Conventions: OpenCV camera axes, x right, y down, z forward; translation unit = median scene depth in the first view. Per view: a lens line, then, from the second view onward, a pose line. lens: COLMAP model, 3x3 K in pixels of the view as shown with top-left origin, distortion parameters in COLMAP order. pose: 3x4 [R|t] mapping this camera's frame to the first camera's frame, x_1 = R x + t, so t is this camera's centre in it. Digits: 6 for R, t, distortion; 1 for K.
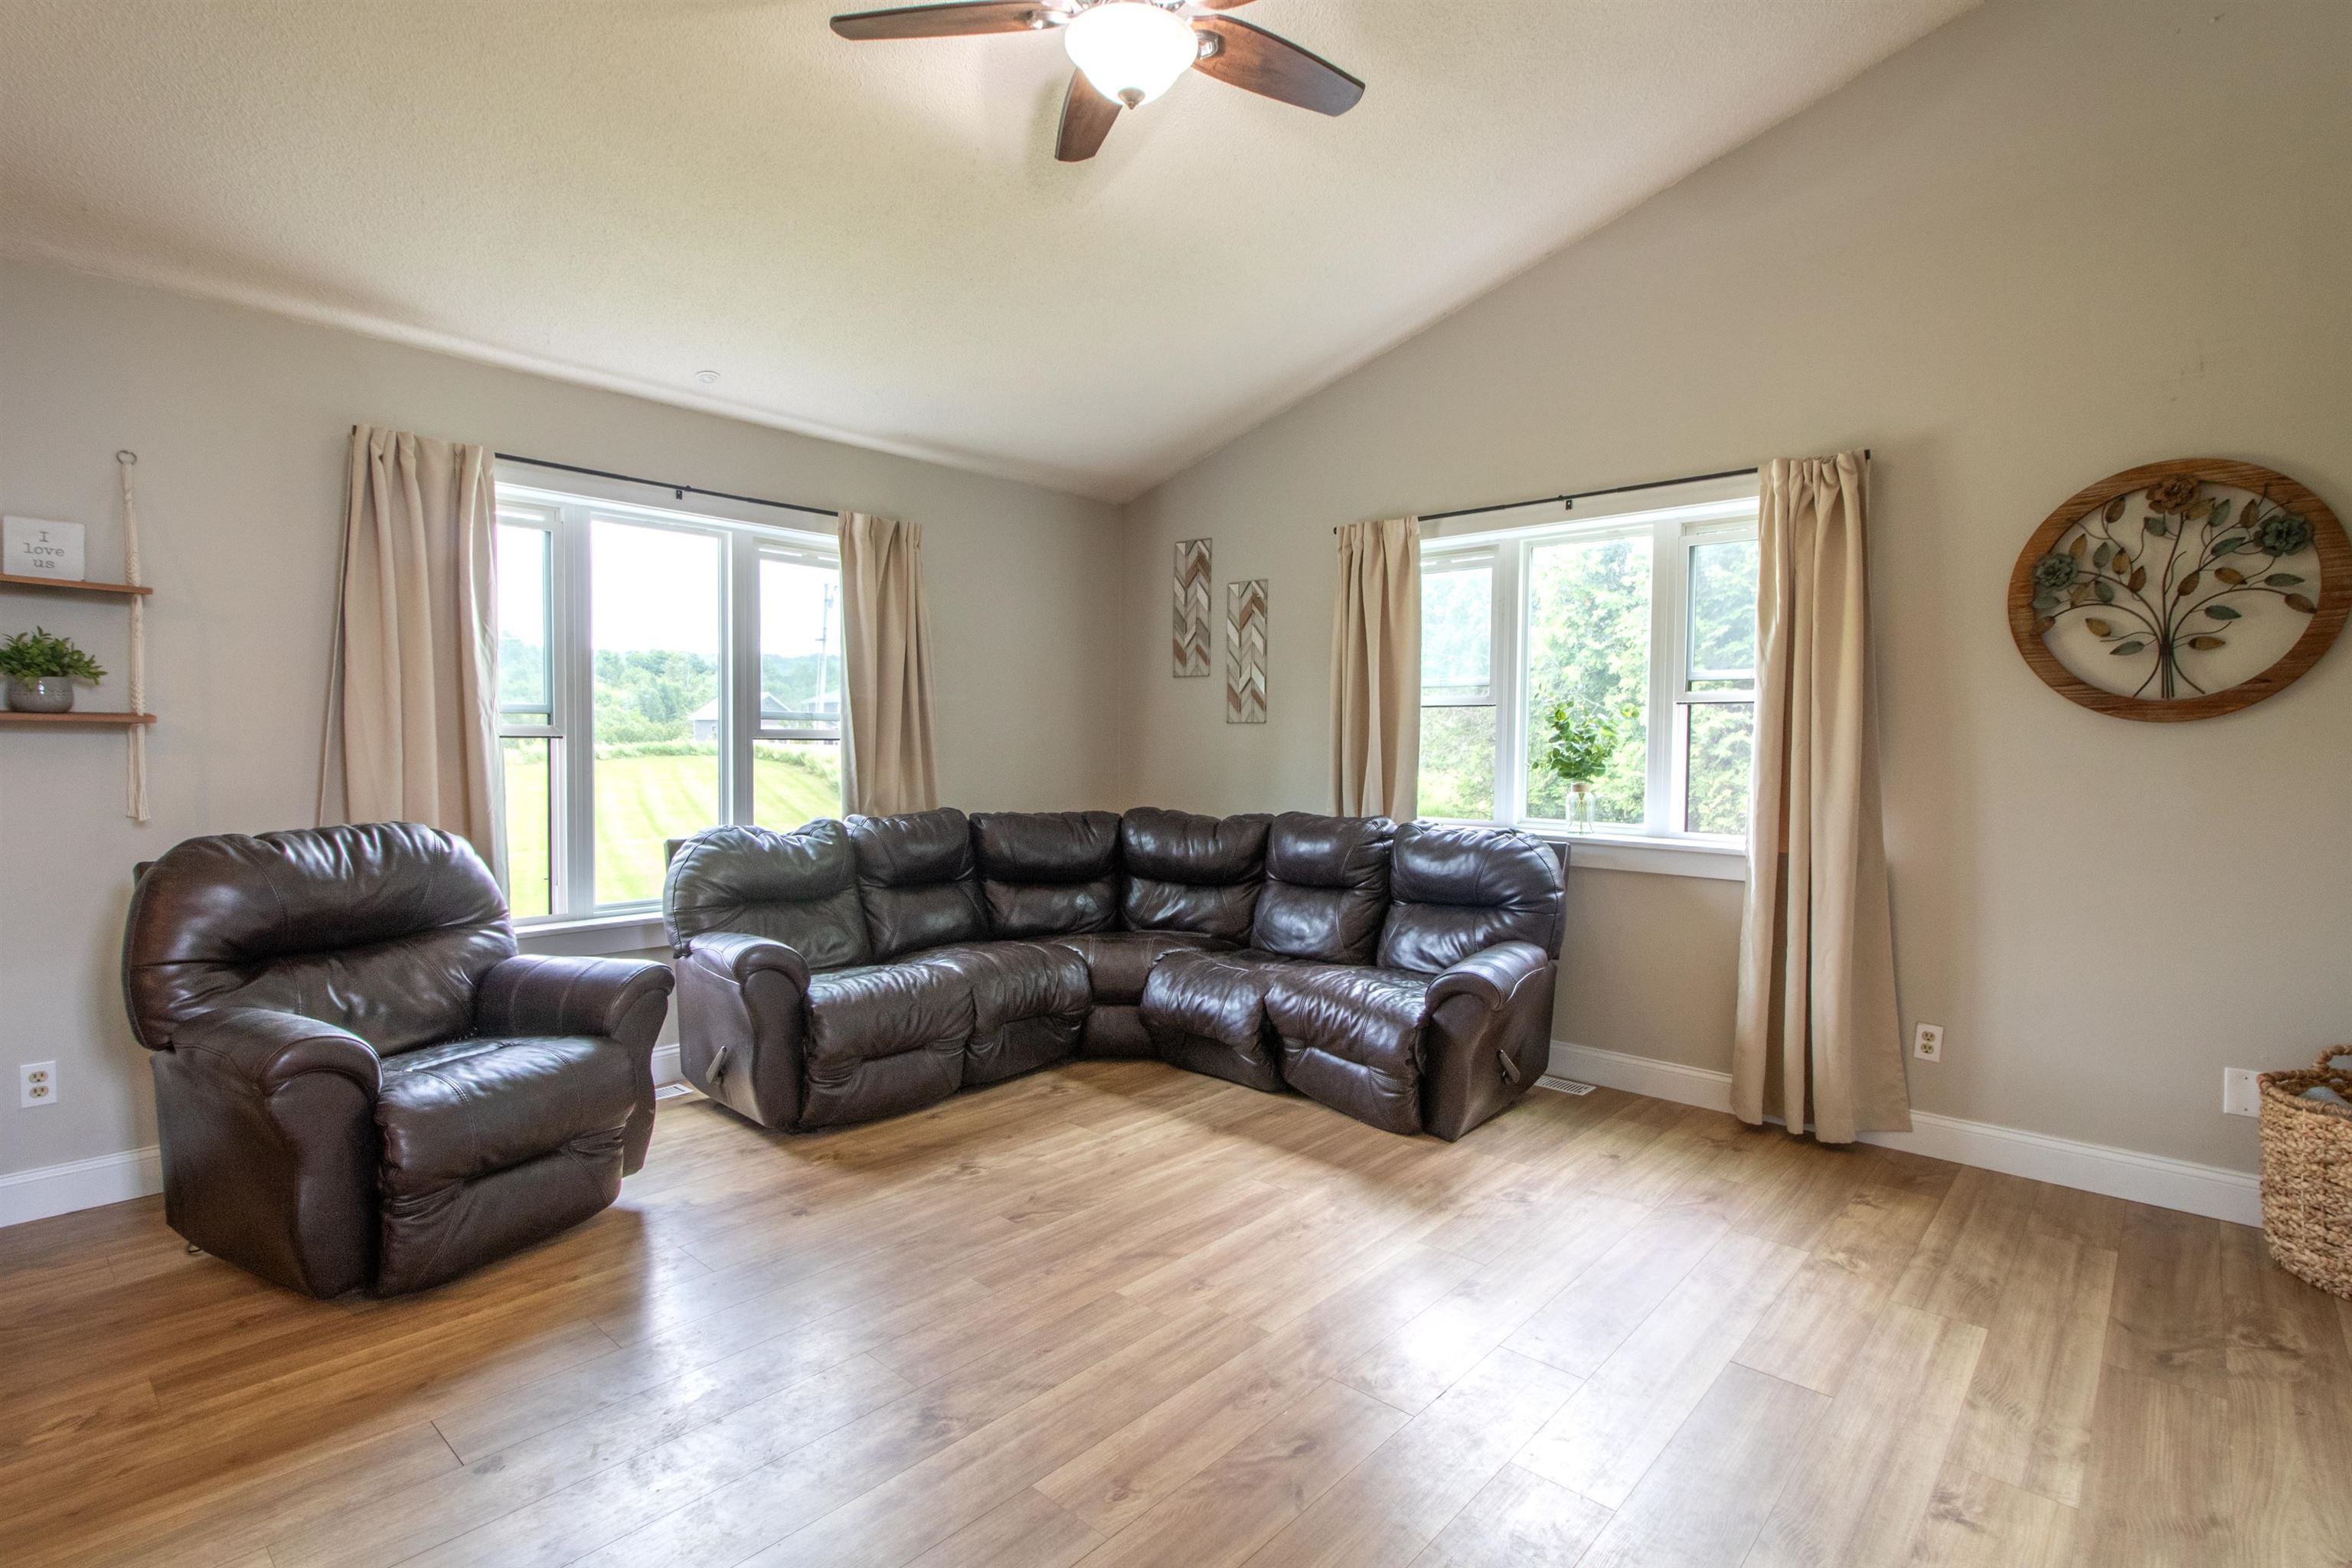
lens RADIAL K [[1121.8, 0, 1202.9], [0, 1121.8, 775.6], [0, 0, 1]] dist [0.000416, 0.001076]
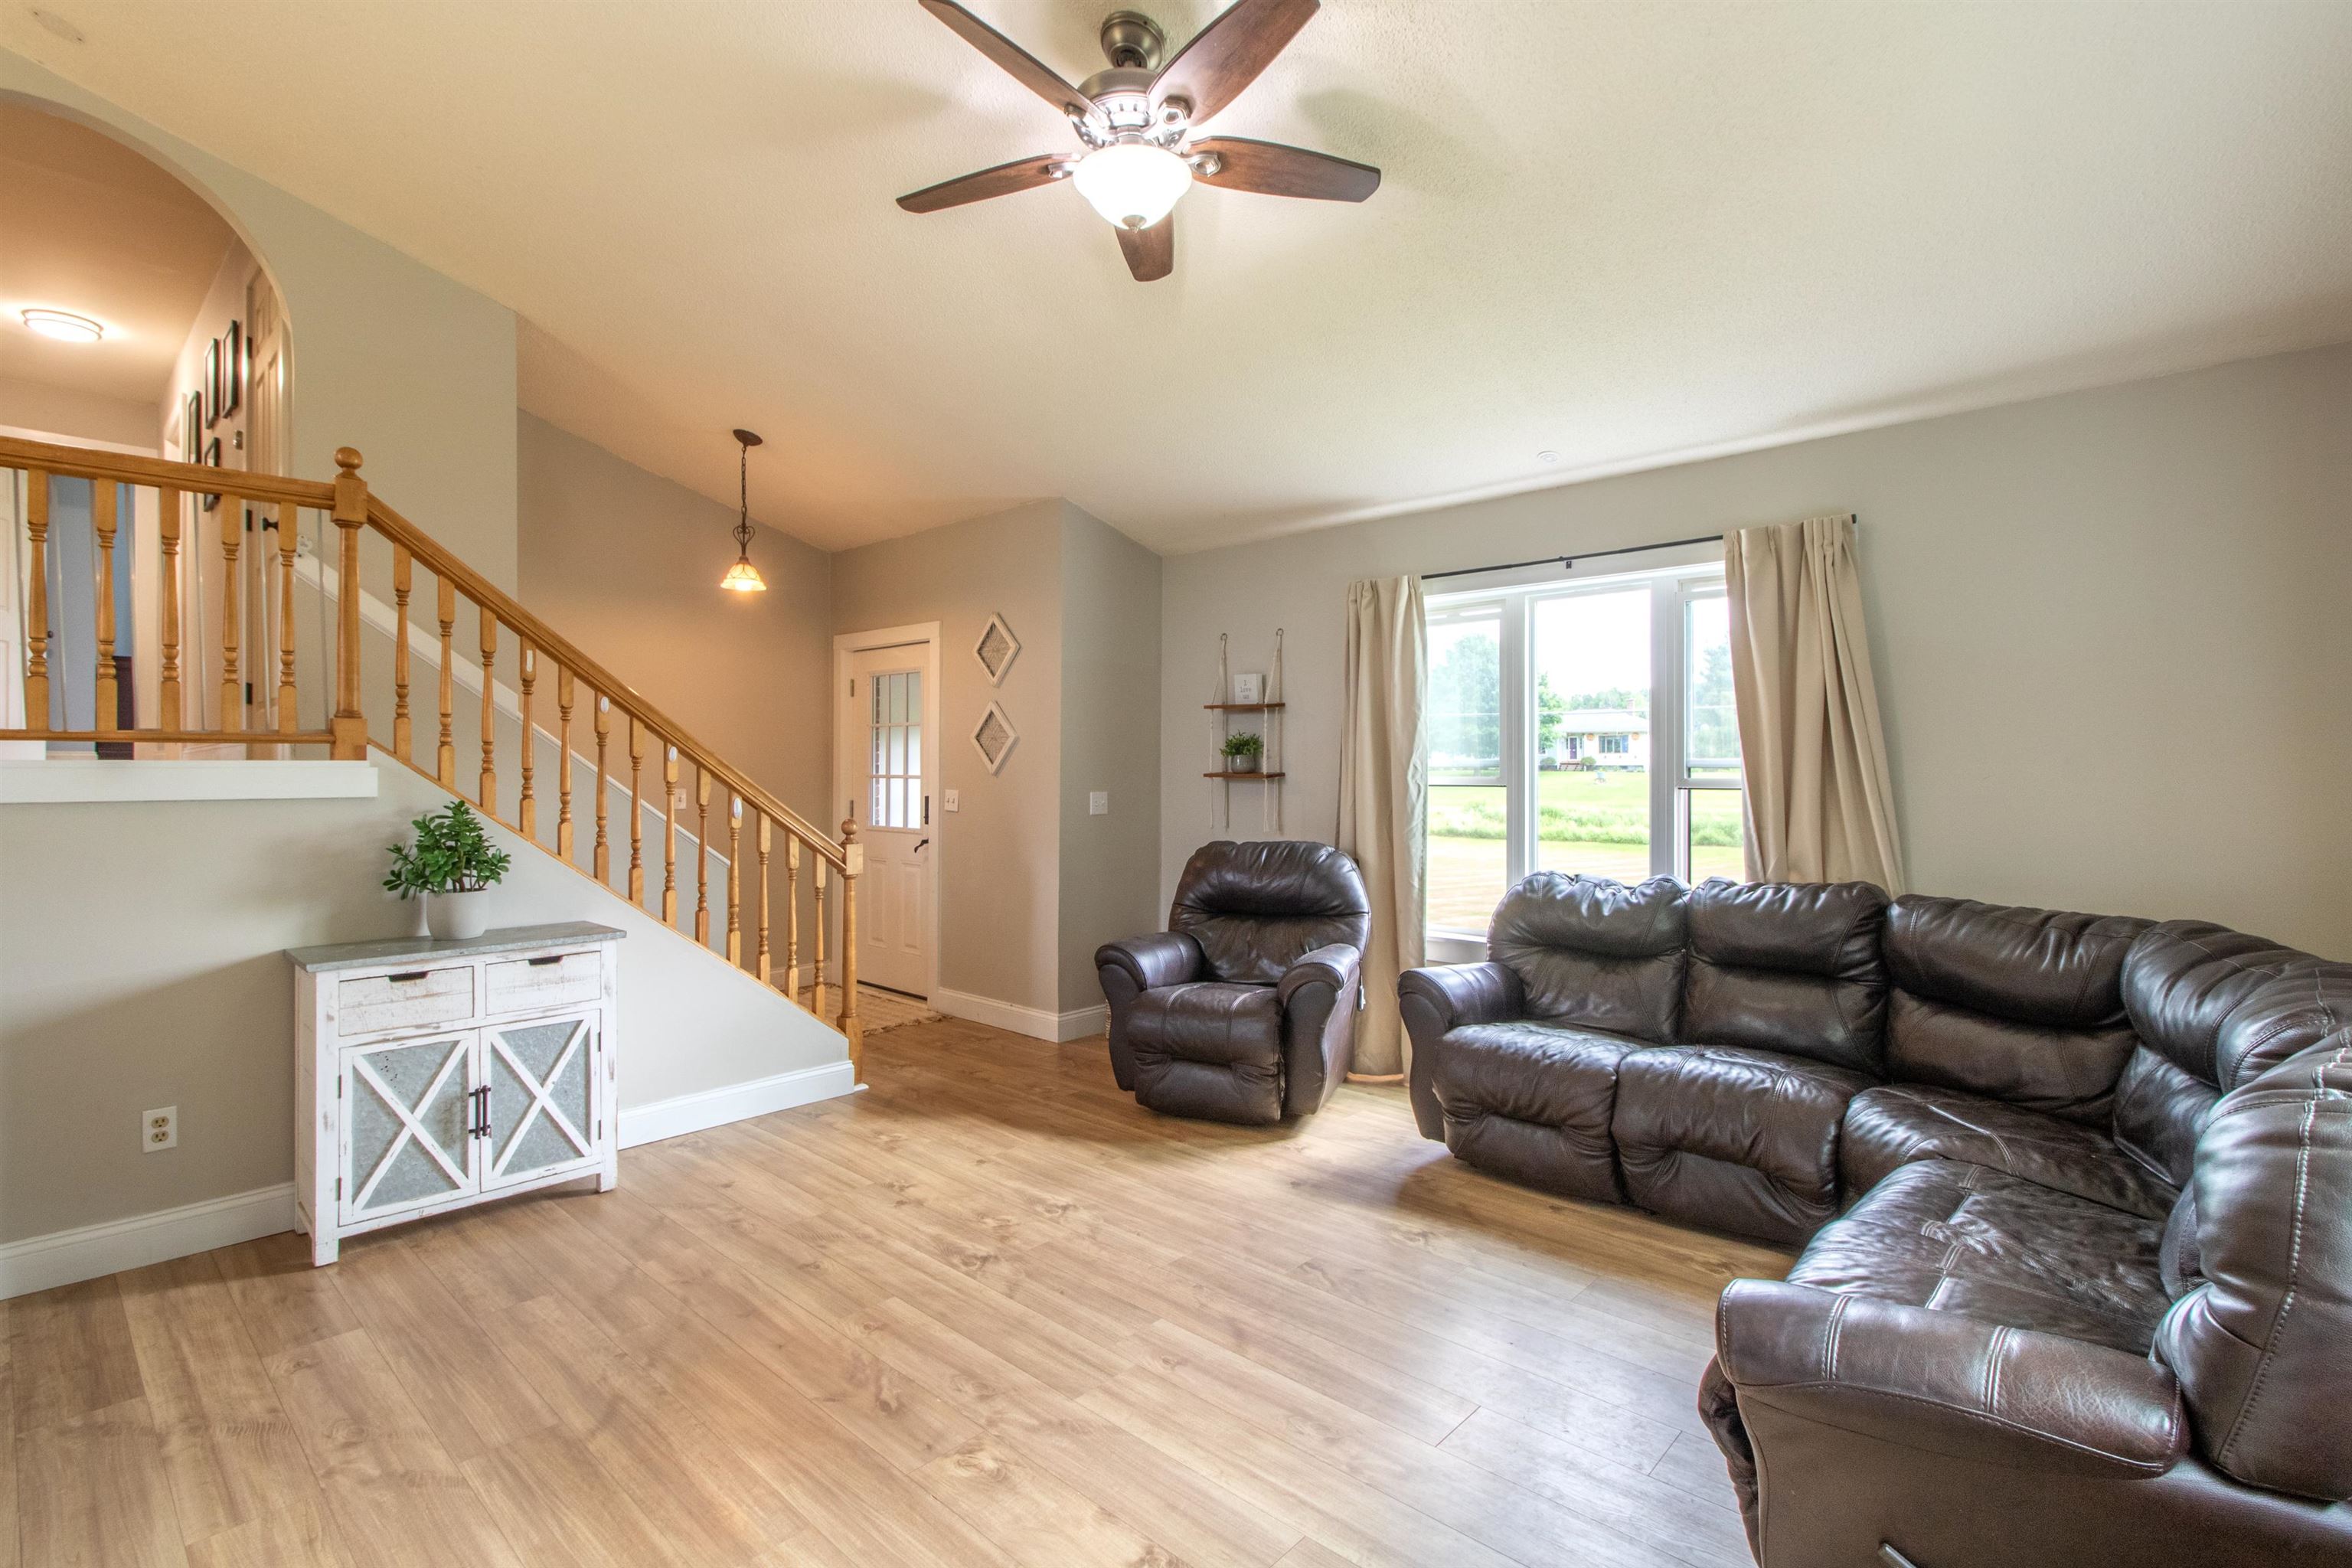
lens RADIAL K [[1090.0, 0, 1154.2], [0, 1090.0, 760.4], [0, 0, 1]] dist [0.001119, 0.000258]
pose [[-0.029499, -0.014888, -0.999454, 0.725757], [-0.030936, 0.999424, -0.013974, -0.039069], [0.999086, 0.030507, -0.029942, 0.764444]]
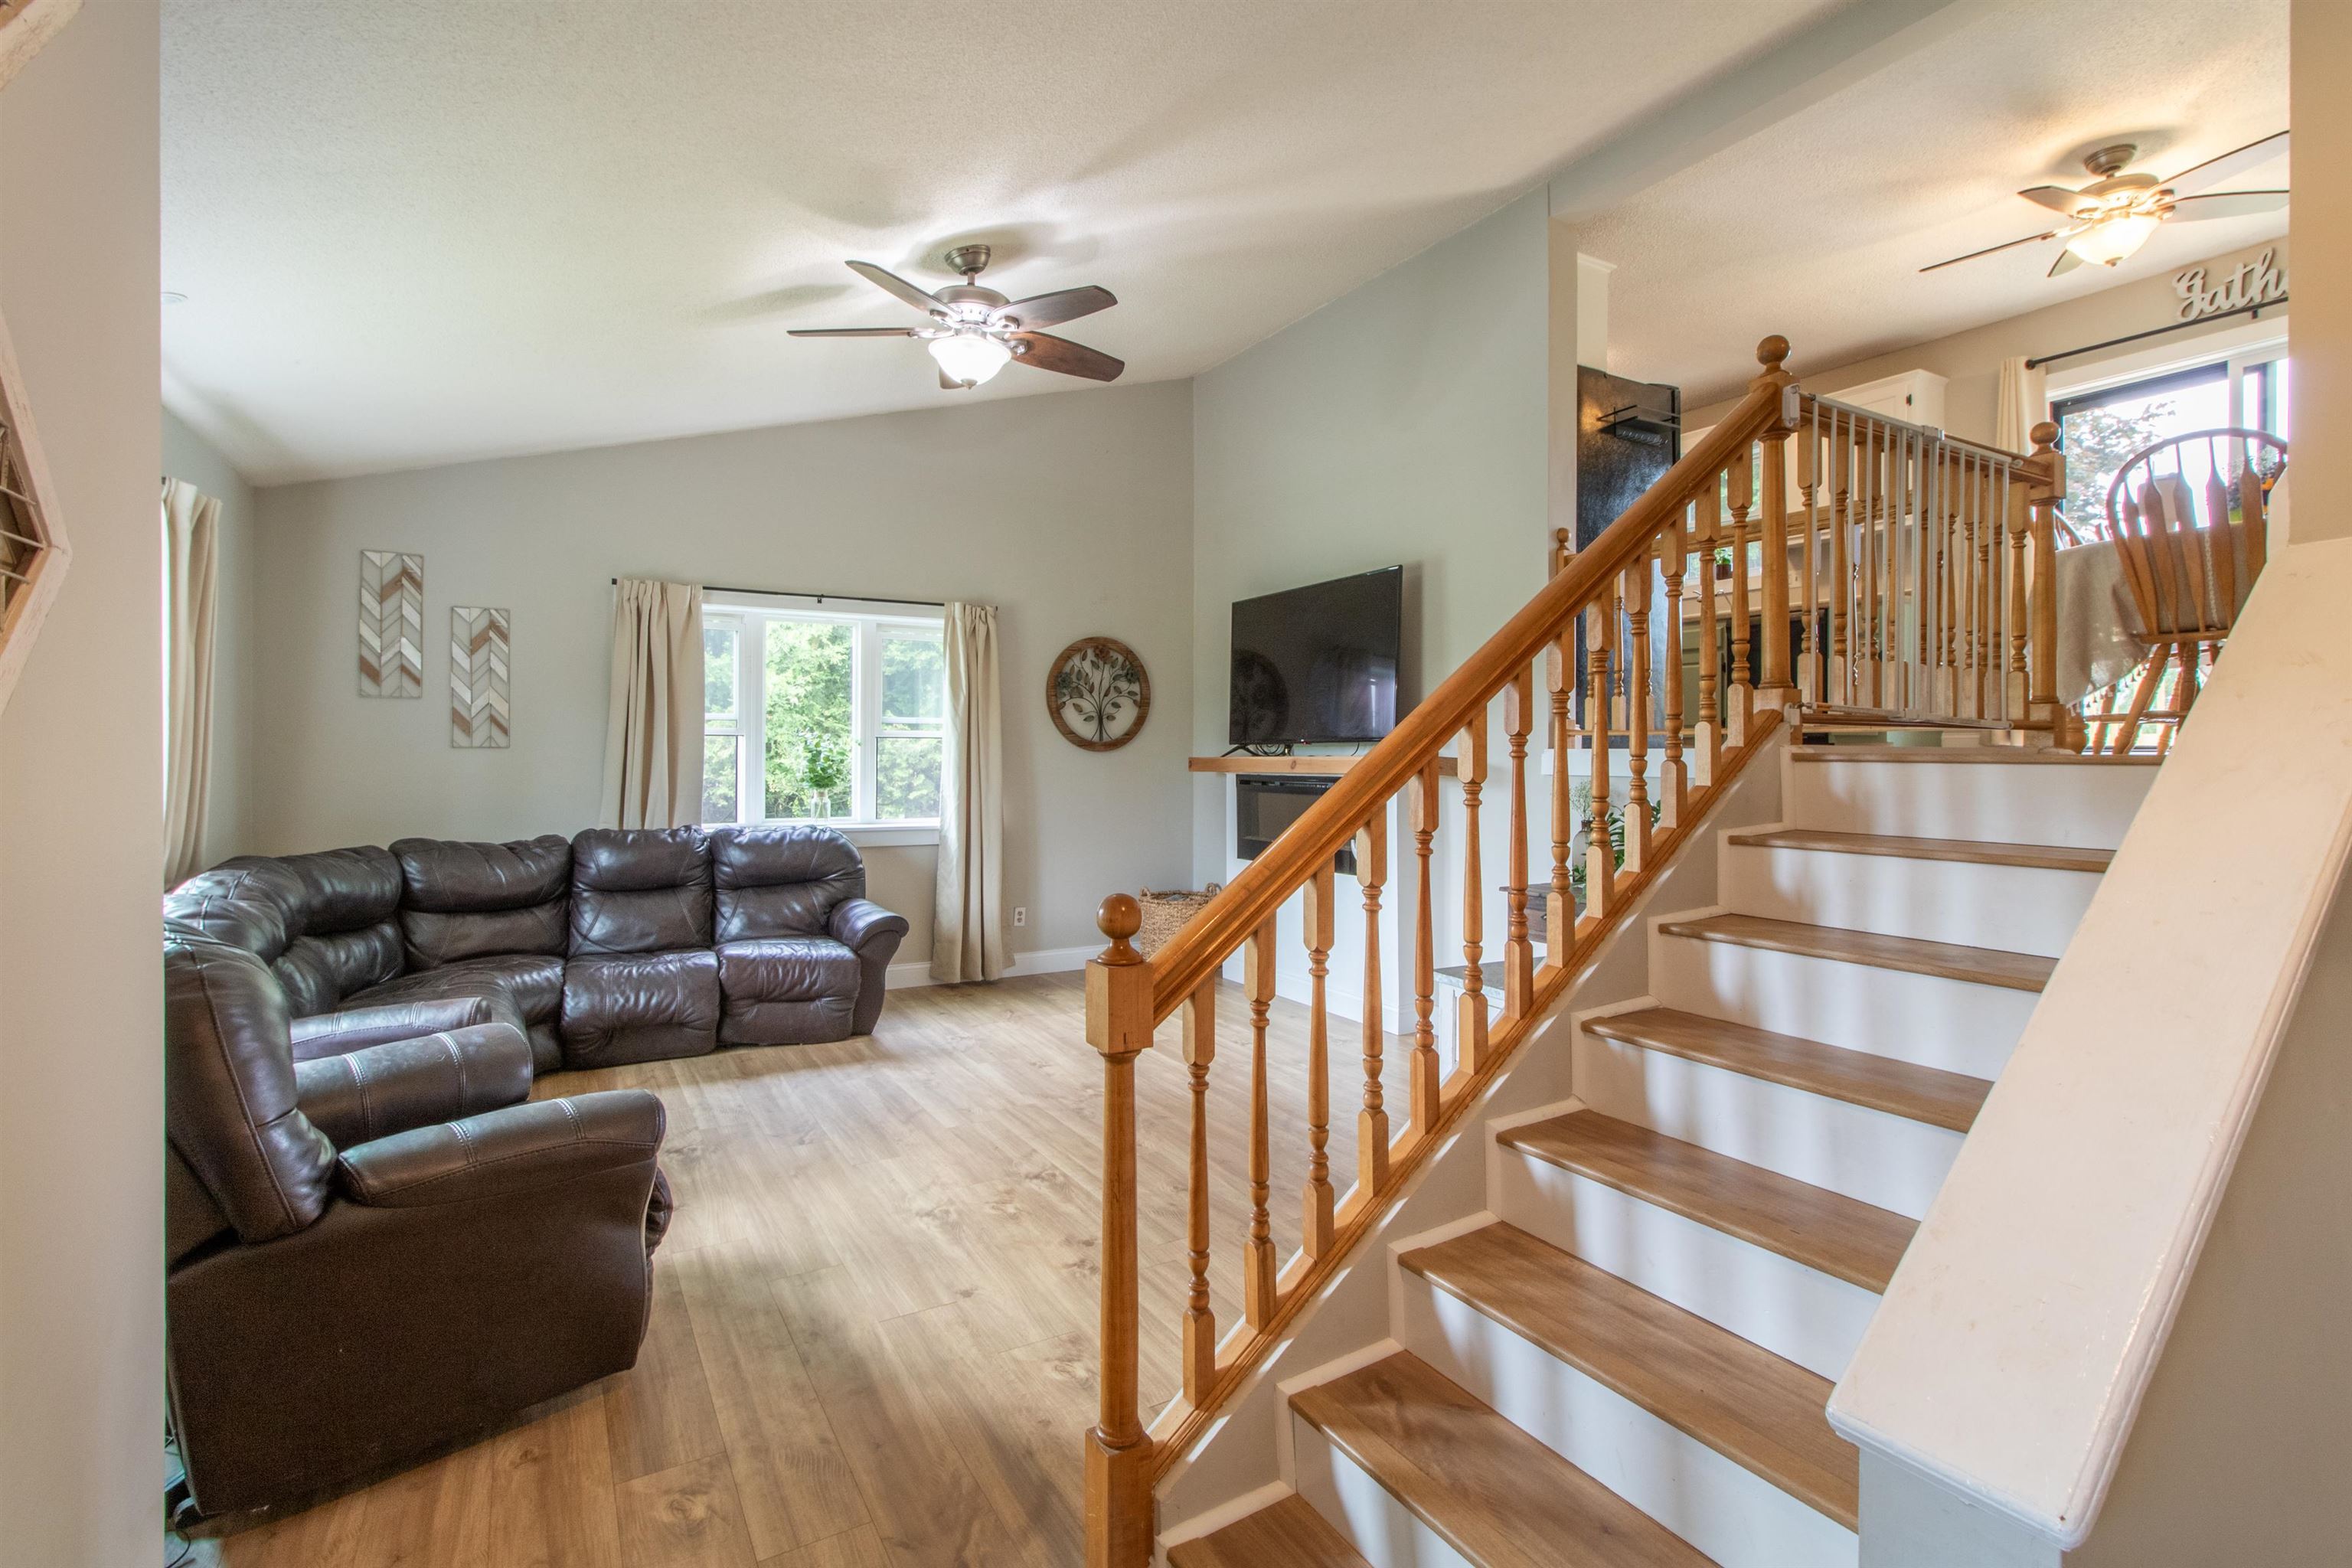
lens RADIAL K [[1090.0, 0, 1154.2], [0, 1090.0, 760.4], [0, 0, 1]] dist [0.001119, 0.000258]
pose [[0.317578, -0.014547, 0.948121, -1.066919], [0.028373, 0.999580, 0.005833, -0.036140], [-0.947808, 0.025048, 0.317857, 0.180707]]
